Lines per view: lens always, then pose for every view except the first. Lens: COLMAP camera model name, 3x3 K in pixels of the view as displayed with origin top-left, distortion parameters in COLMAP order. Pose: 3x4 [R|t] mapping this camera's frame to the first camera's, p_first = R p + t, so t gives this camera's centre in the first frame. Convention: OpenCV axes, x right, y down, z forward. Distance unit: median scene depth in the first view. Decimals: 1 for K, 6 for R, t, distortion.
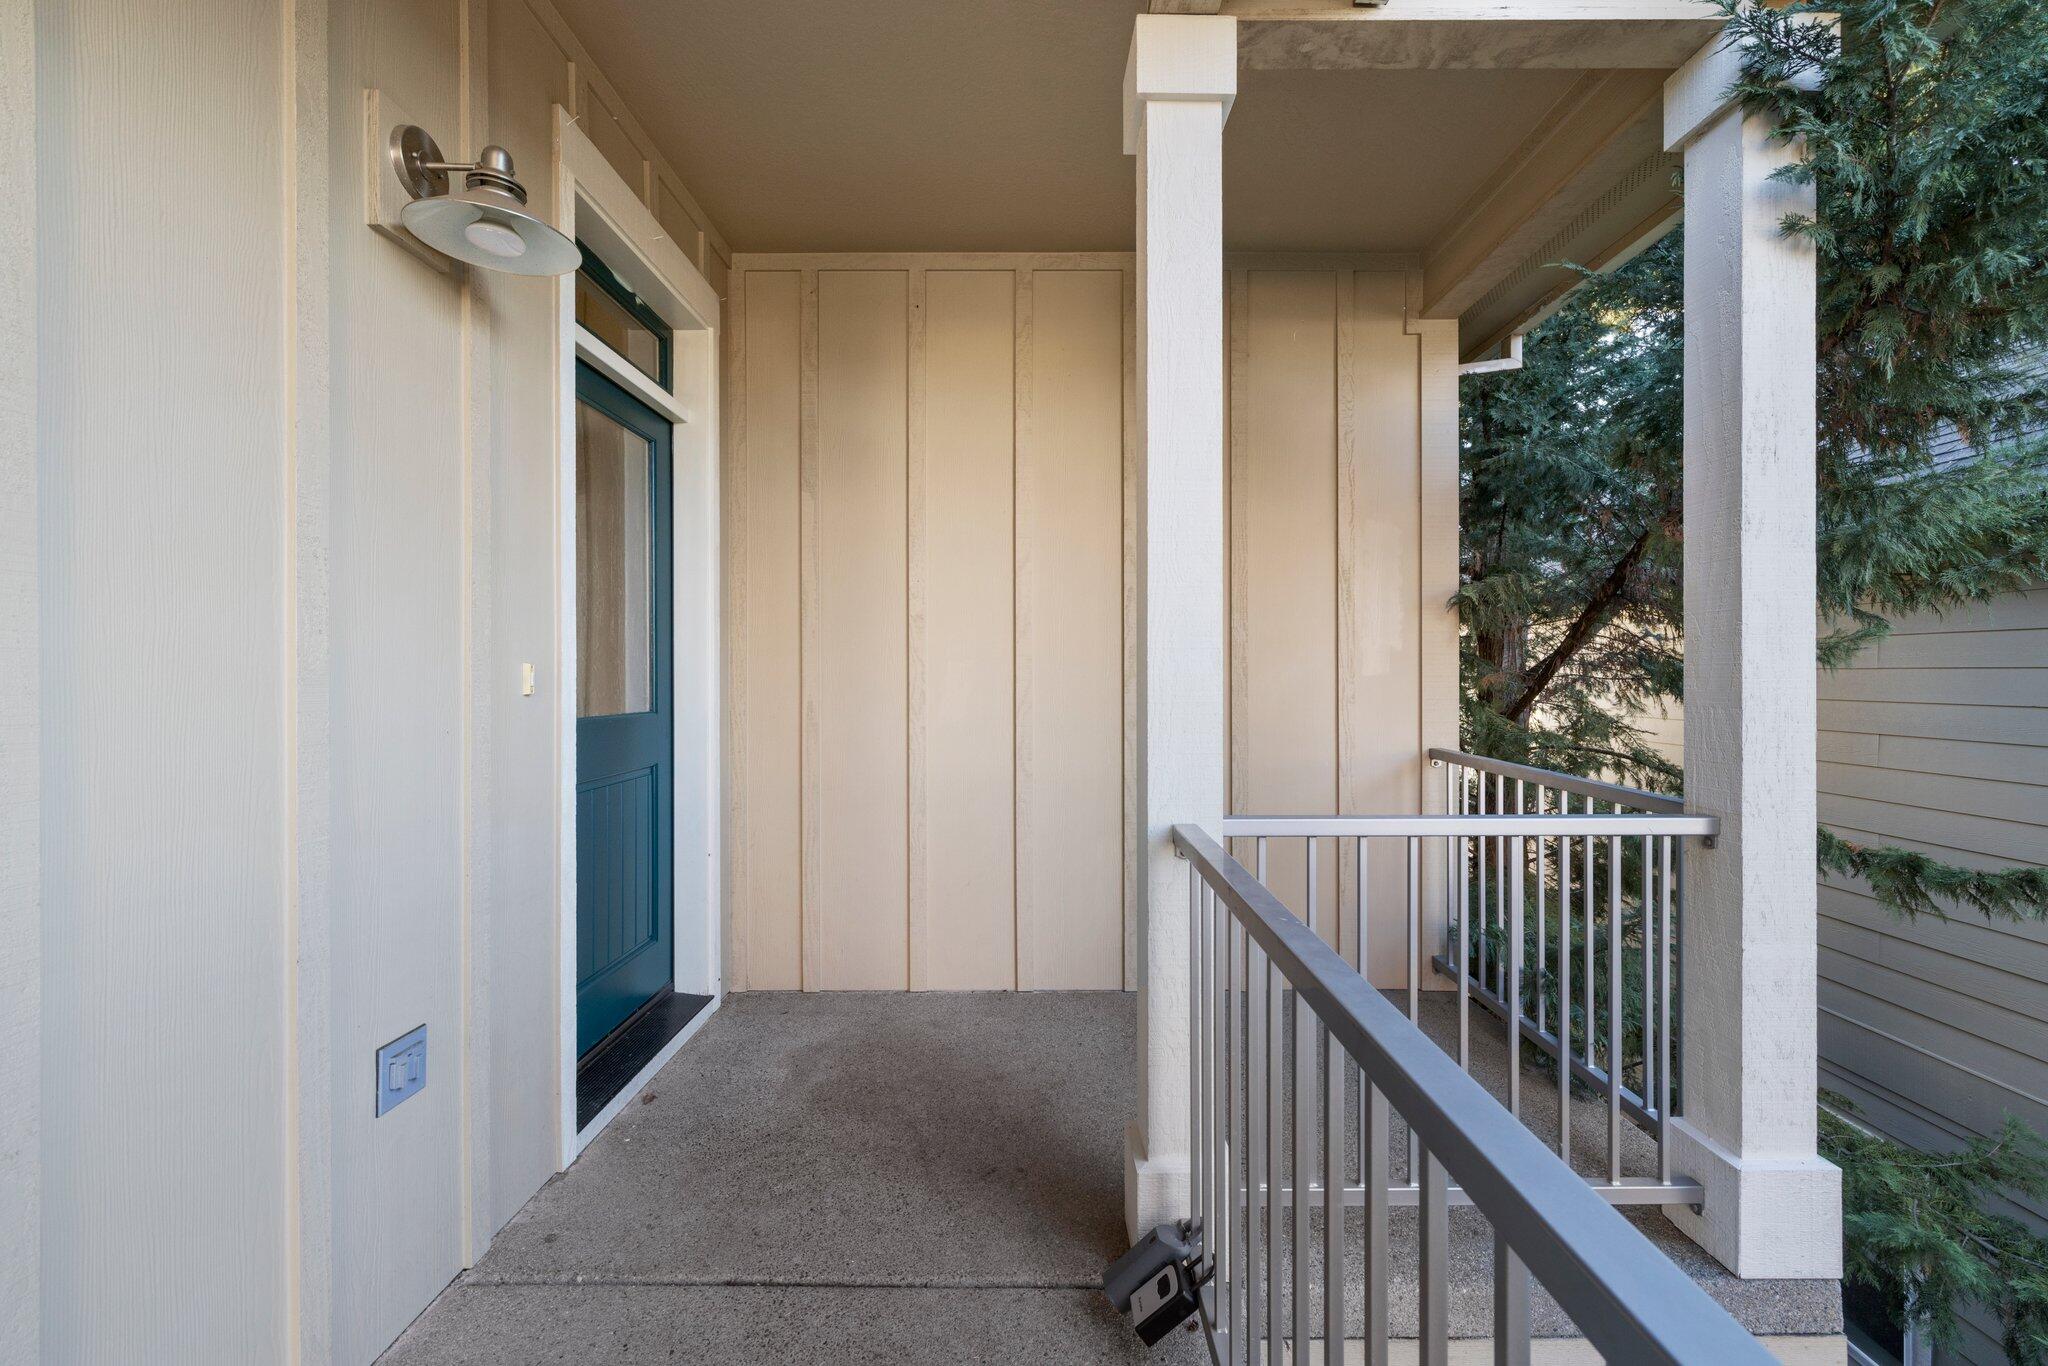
lens RADIAL K [[853.8, 0, 1030.5], [0, 853.8, 678.8], [0, 0, 1]] dist [0.003539, -0.000961]
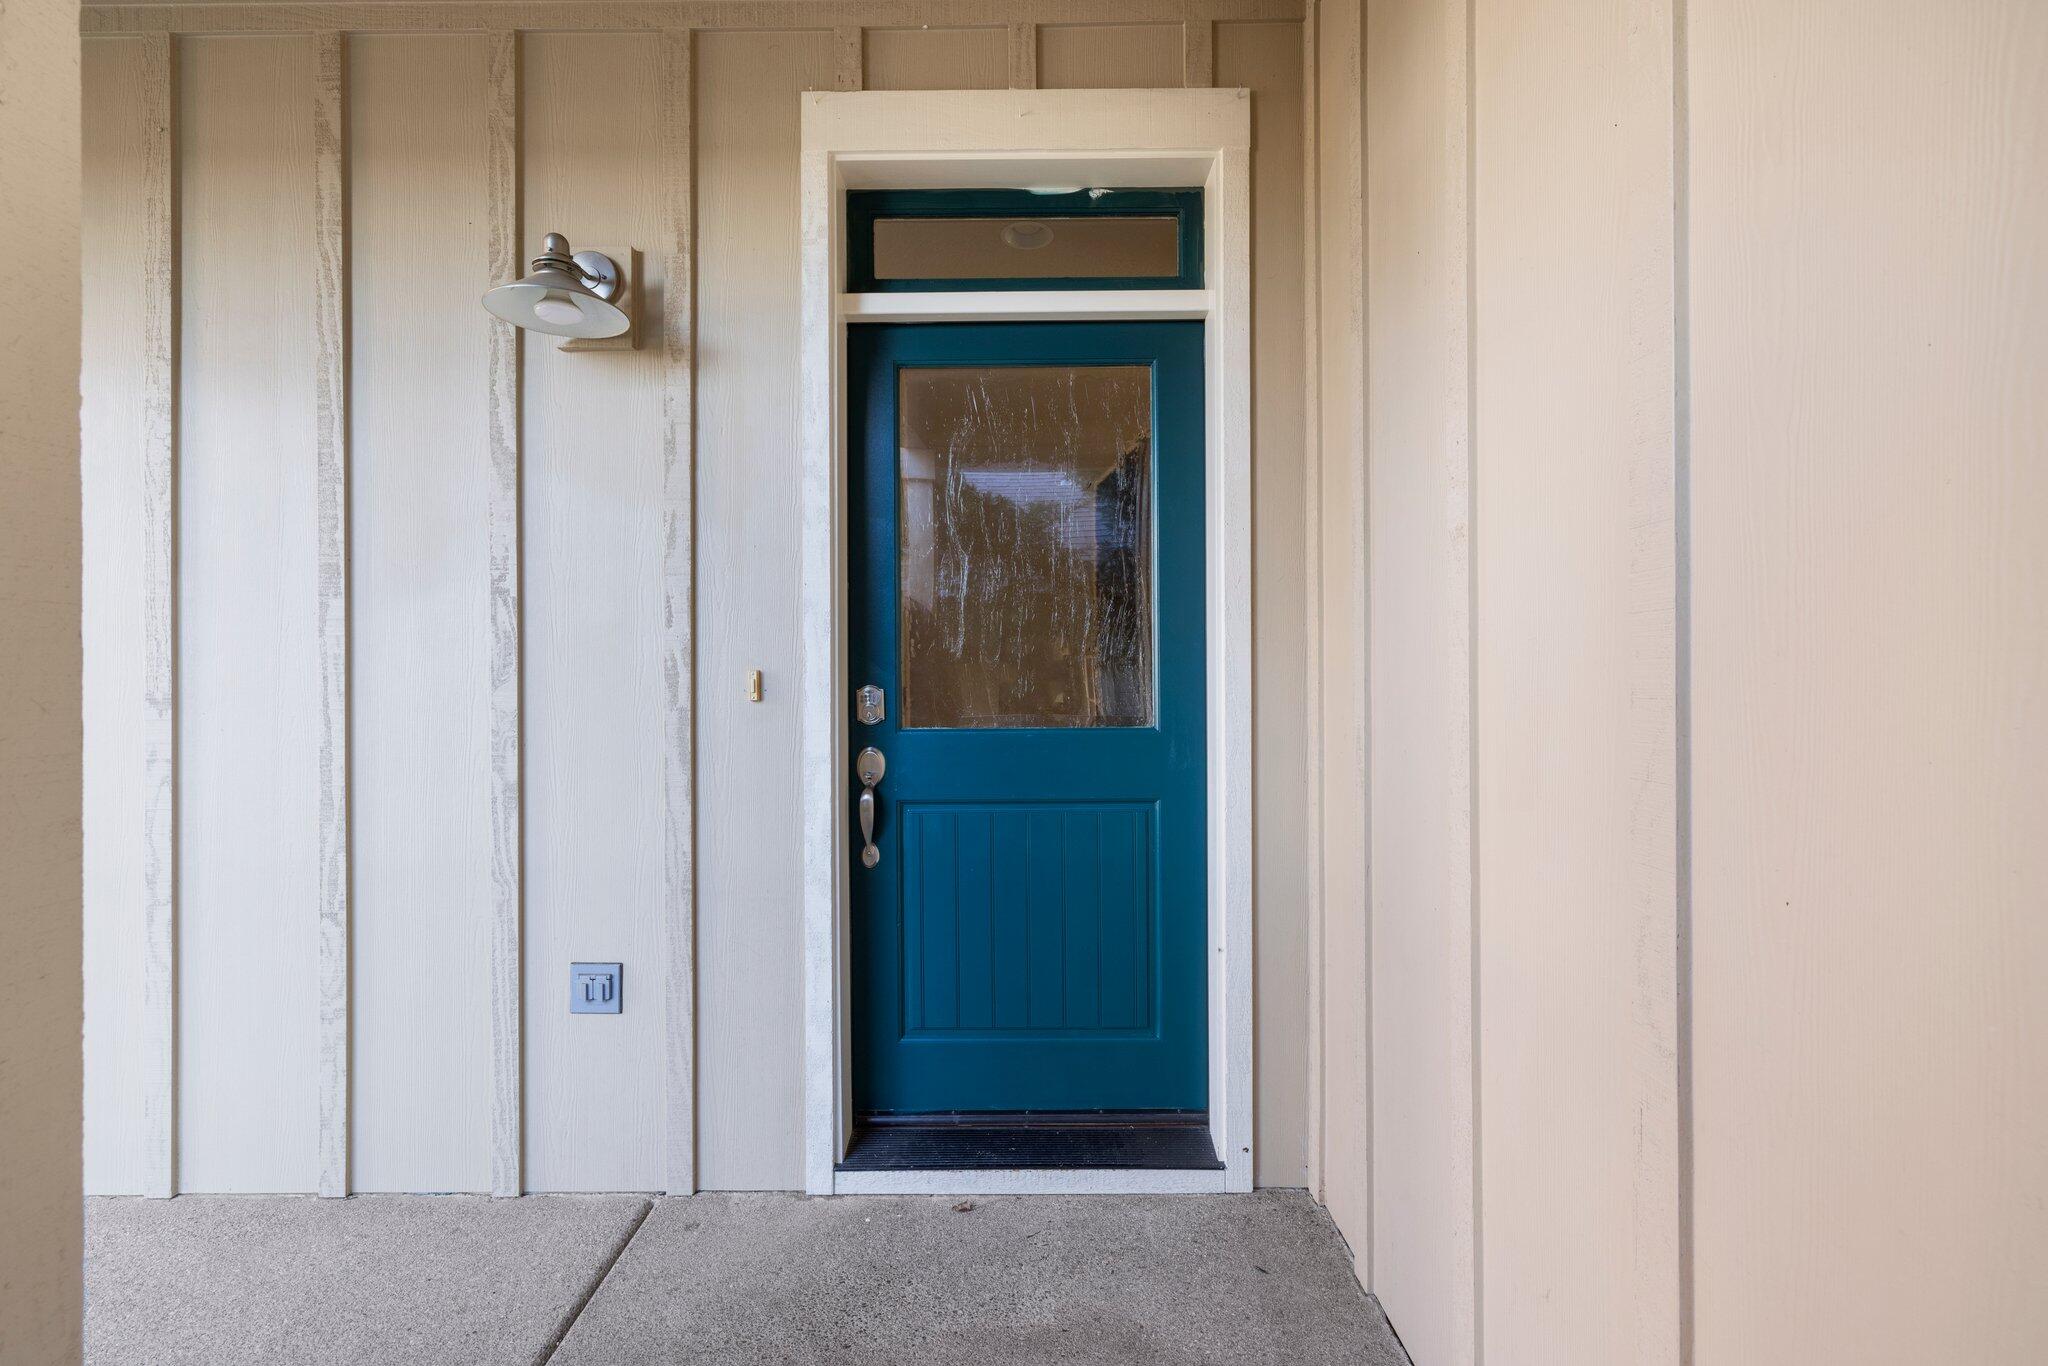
lens RADIAL K [[853.8, 0, 1030.5], [0, 853.8, 678.8], [0, 0, 1]] dist [0.003539, -0.000961]
pose [[0.022379, 0.005860, -0.999732, 0.306418], [-0.006912, 0.999960, 0.005707, -0.010790], [0.999726, 0.006783, 0.022419, 0.891962]]
